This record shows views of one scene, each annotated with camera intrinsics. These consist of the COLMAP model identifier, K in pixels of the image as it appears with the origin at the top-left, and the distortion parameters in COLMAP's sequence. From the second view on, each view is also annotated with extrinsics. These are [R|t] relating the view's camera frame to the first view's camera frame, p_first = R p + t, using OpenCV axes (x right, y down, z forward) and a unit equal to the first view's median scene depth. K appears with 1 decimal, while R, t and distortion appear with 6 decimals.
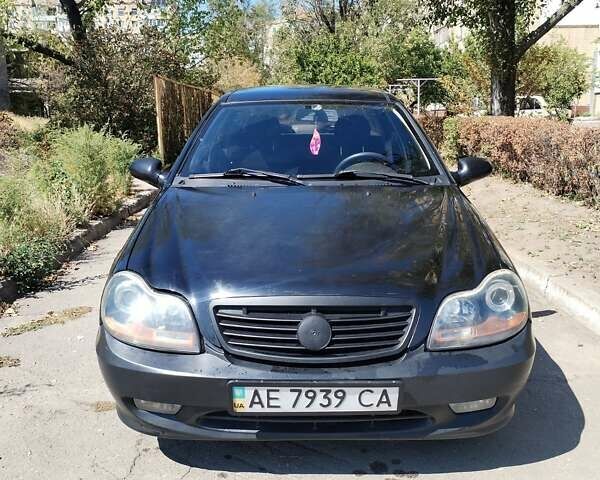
lens RADIAL K [[590.9, 0, 300.0], [0, 590.9, 240.0], [0, 0, 1]] dist [0.011684, -0.007921]
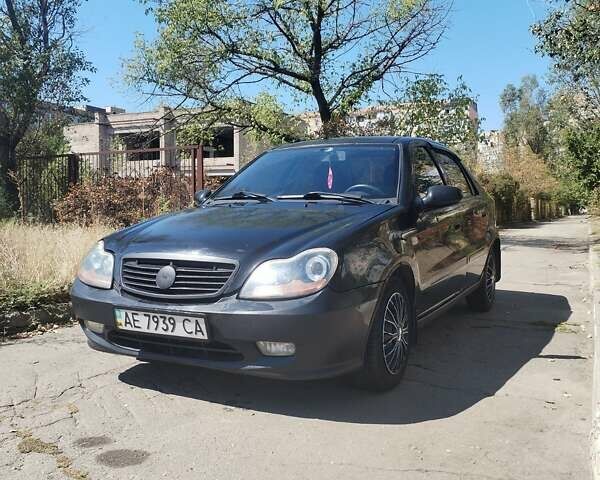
lens RADIAL K [[590.9, 0, 300.0], [0, 590.9, 240.0], [0, 0, 1]] dist [0.011684, -0.007921]
pose [[0.885114, 0.028936, -0.464474, 0.908005], [-0.101908, 0.985893, -0.132779, 0.211855], [0.454079, 0.164858, 0.875576, -0.101667]]
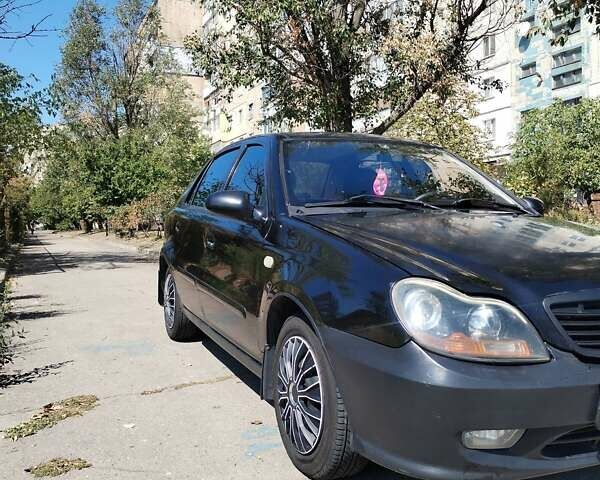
lens RADIAL K [[590.9, 0, 300.0], [0, 590.9, 240.0], [0, 0, 1]] dist [0.011684, -0.007921]
pose [[0.925216, -0.009537, 0.379321, -0.782695], [0.079383, 0.982427, -0.168926, 0.133124], [-0.371044, 0.186405, 0.909714, 0.328587]]
